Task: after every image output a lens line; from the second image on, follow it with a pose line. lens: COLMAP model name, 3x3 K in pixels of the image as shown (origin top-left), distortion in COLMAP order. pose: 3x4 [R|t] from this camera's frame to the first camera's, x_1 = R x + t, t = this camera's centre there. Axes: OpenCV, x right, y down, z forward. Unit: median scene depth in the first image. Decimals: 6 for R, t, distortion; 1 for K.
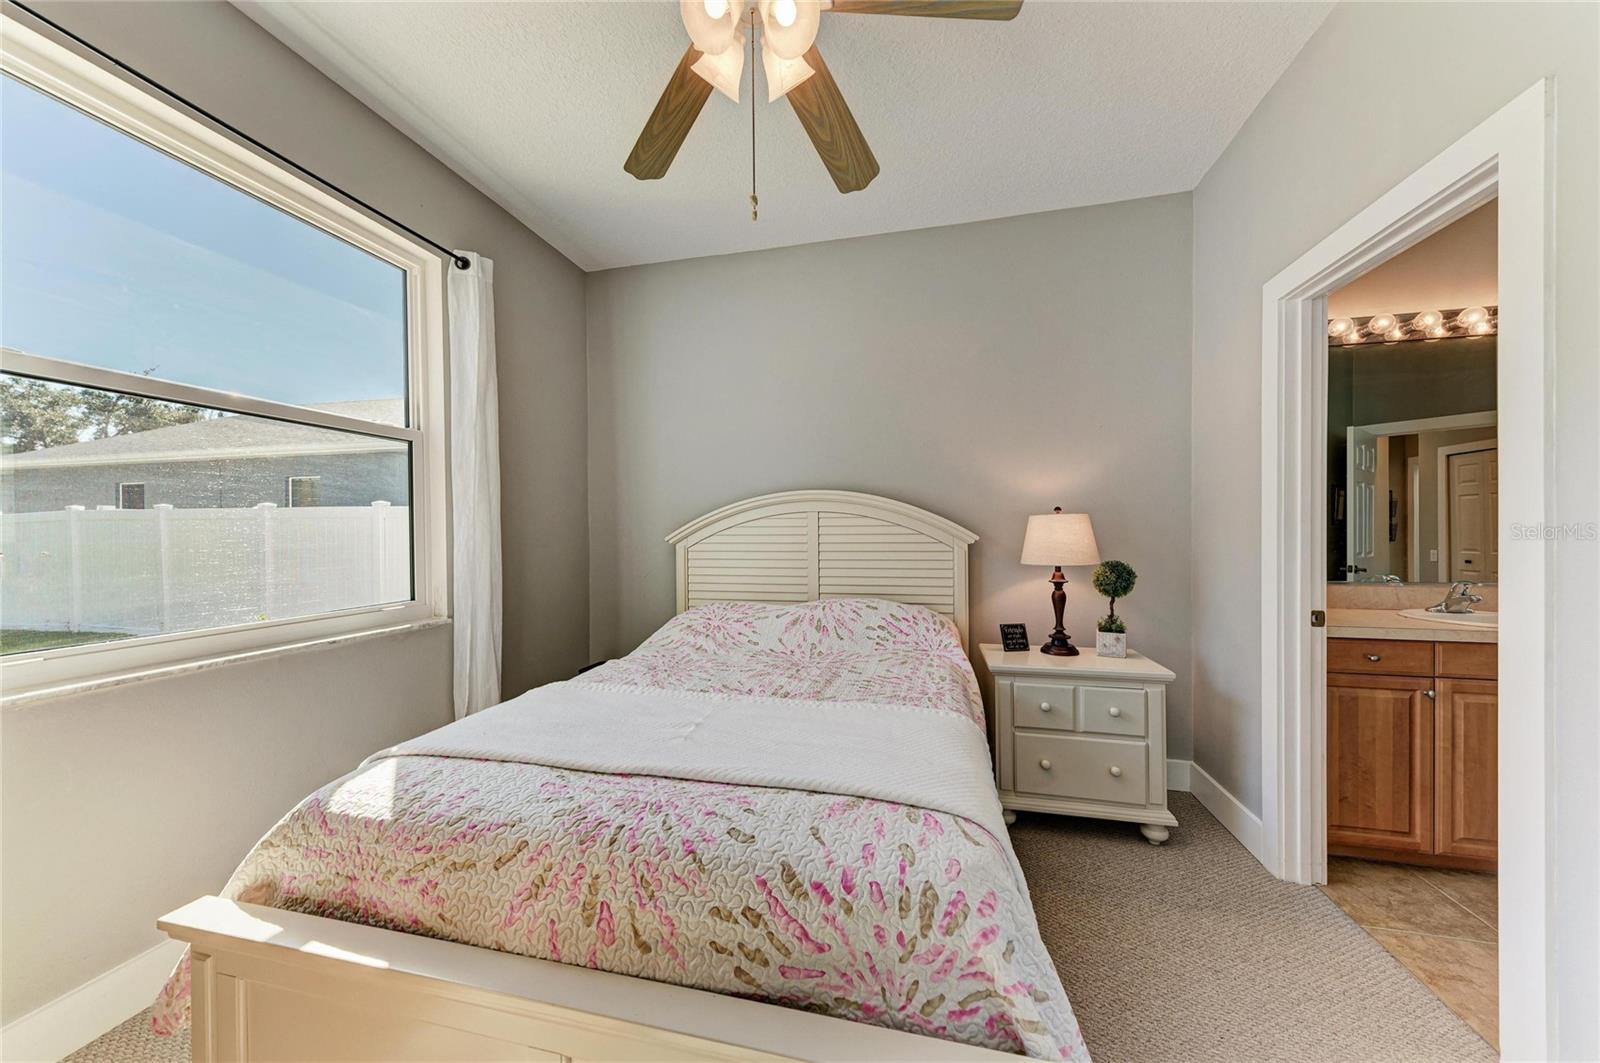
lens RADIAL K [[543.2, 0, 794.6], [0, 543.2, 532.0], [0, 0, 1]] dist [0.013907, -0.001260]
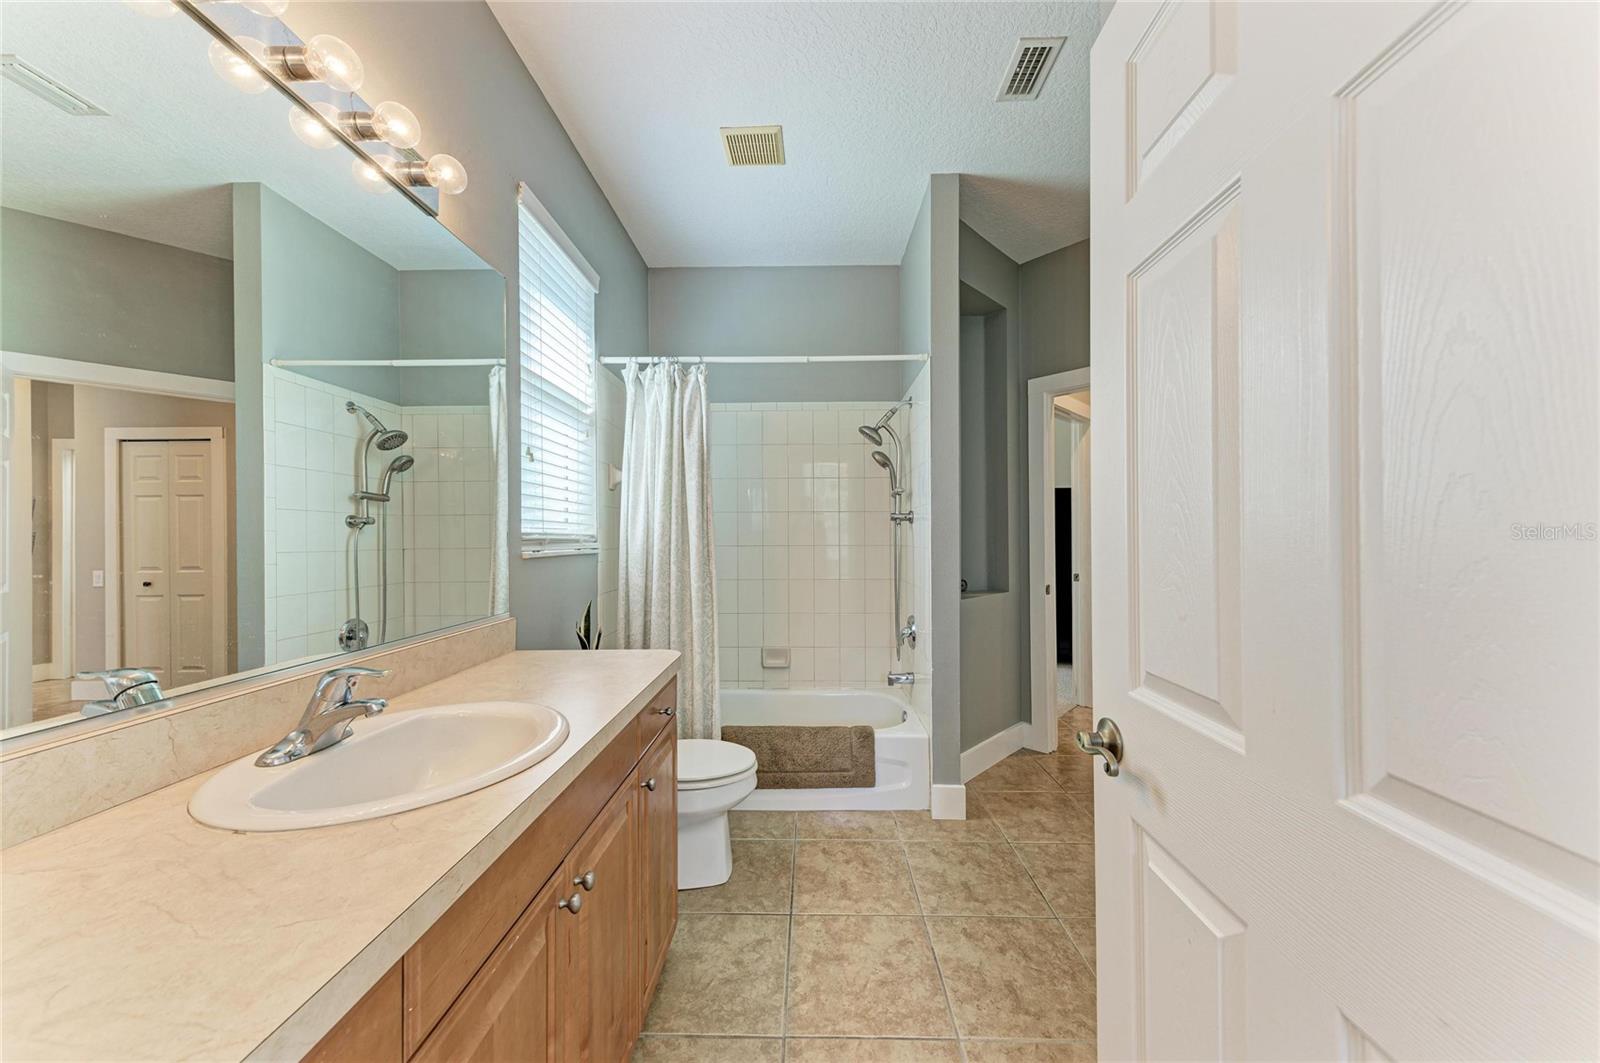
lens RADIAL K [[543.2, 0, 799.1], [0, 543.2, 535.2], [0, 0, 1]] dist [0.013907, -0.001260]
pose [[-0.217997, 0.008959, 0.975908, 0.283136], [0.005894, 0.999952, -0.007863, -0.002306], [-0.975932, 0.004038, -0.218039, 0.292526]]
